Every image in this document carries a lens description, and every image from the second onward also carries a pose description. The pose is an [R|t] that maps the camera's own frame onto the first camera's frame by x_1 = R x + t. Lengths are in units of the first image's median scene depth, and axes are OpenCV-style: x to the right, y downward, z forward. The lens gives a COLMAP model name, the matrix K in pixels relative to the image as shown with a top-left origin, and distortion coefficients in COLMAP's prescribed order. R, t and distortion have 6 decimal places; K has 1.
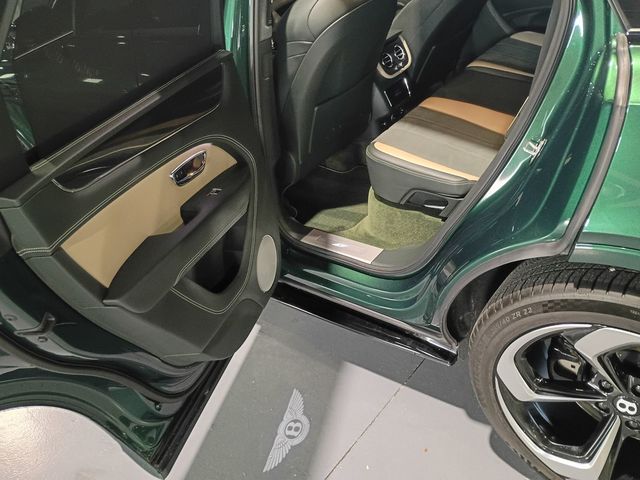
lens RADIAL K [[551.1, 0, 320.3], [0, 551.1, 236.6], [0, 0, 1]] dist [0.067276, -0.096335]
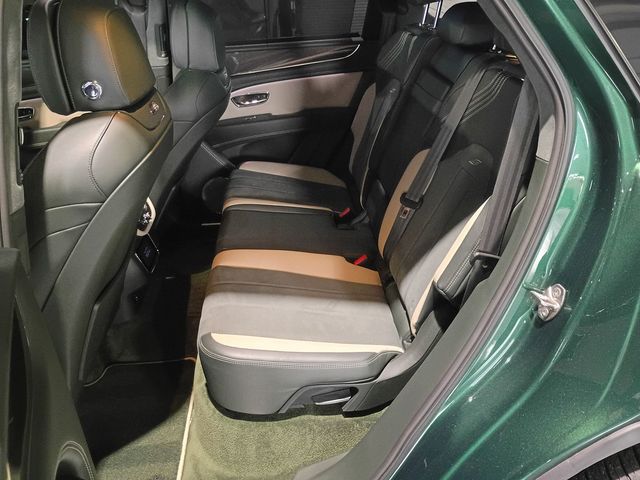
lens RADIAL K [[551.1, 0, 320.3], [0, 551.1, 236.6], [0, 0, 1]] dist [0.067276, -0.096335]
pose [[0.716720, -0.163551, 0.677912, -0.240942], [0.304810, 0.947803, -0.093594, -0.186448], [-0.627219, 0.273715, 0.729161, 0.427959]]
